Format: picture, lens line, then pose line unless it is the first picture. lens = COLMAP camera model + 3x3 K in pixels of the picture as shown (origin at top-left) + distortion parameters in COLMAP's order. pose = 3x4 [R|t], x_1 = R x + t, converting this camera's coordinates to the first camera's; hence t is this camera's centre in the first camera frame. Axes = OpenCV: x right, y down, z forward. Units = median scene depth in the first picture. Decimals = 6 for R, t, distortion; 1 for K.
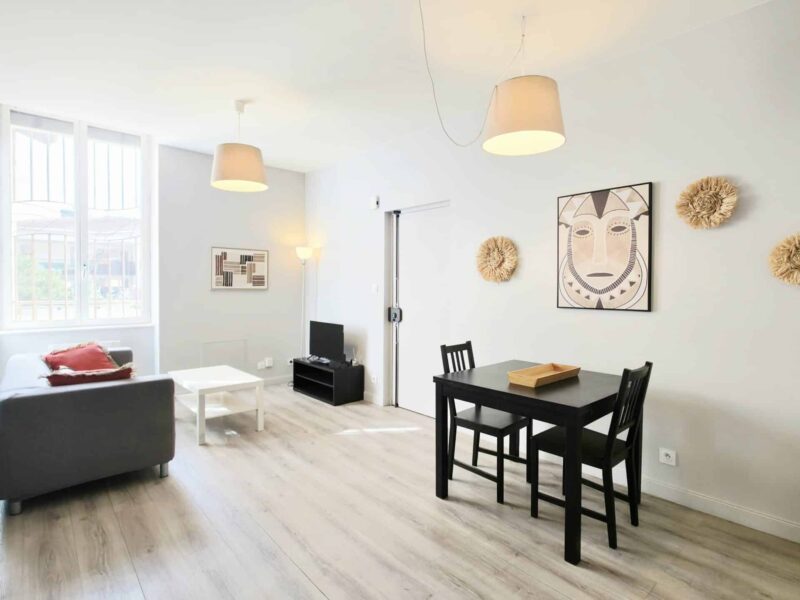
lens RADIAL K [[419.5, 0, 393.8], [0, 419.5, 296.5], [0, 0, 1]] dist [-0.016044, 0.000360]
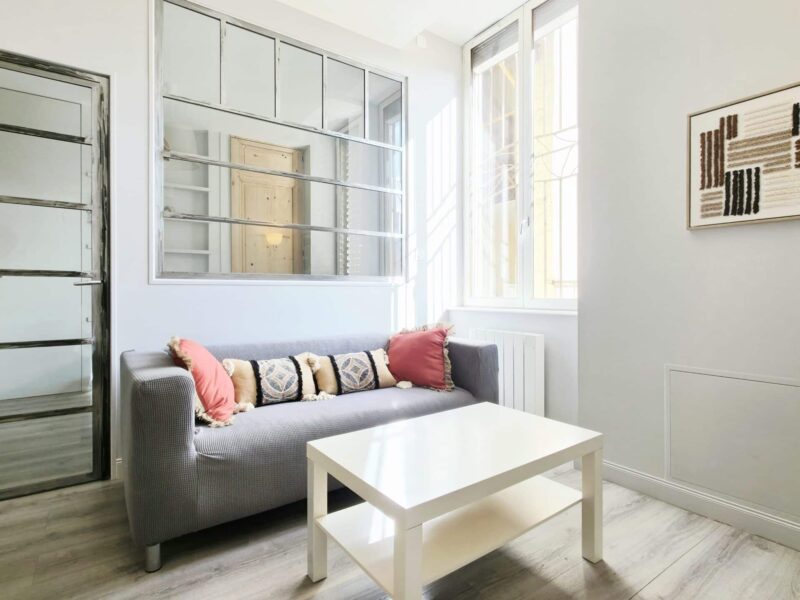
lens RADIAL K [[419.5, 0, 397.0], [0, 419.5, 295.1], [0, 0, 1]] dist [-0.016044, 0.000360]
pose [[-0.090066, 0.002971, -0.995931, -0.041677], [-0.026793, 0.999626, 0.005405, 0.046783], [0.995575, 0.027171, -0.089952, 0.771508]]
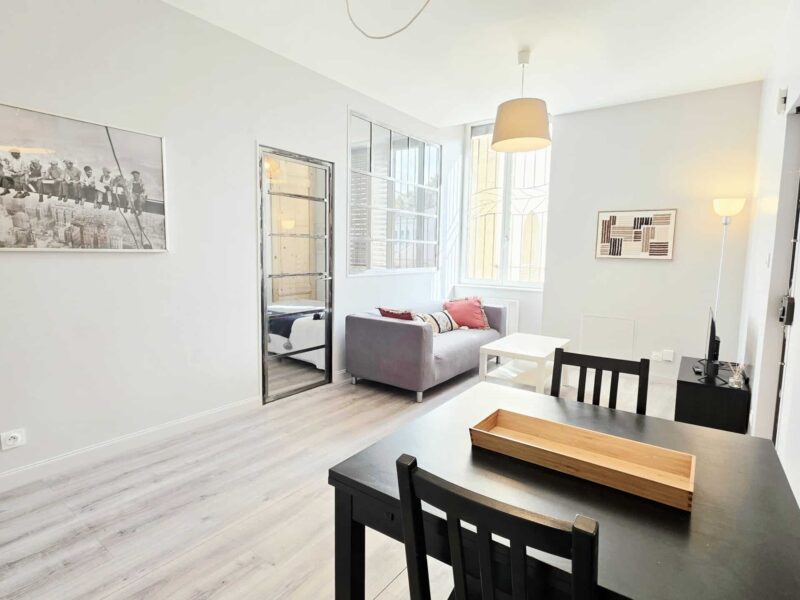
lens RADIAL K [[419.5, 0, 398.5], [0, 419.5, 297.1], [0, 0, 1]] dist [-0.016044, 0.000360]
pose [[0.219355, 0.100683, -0.970436, 0.365429], [-0.041704, 0.994719, 0.093776, -0.000619], [0.974753, 0.019901, 0.222396, 0.374971]]
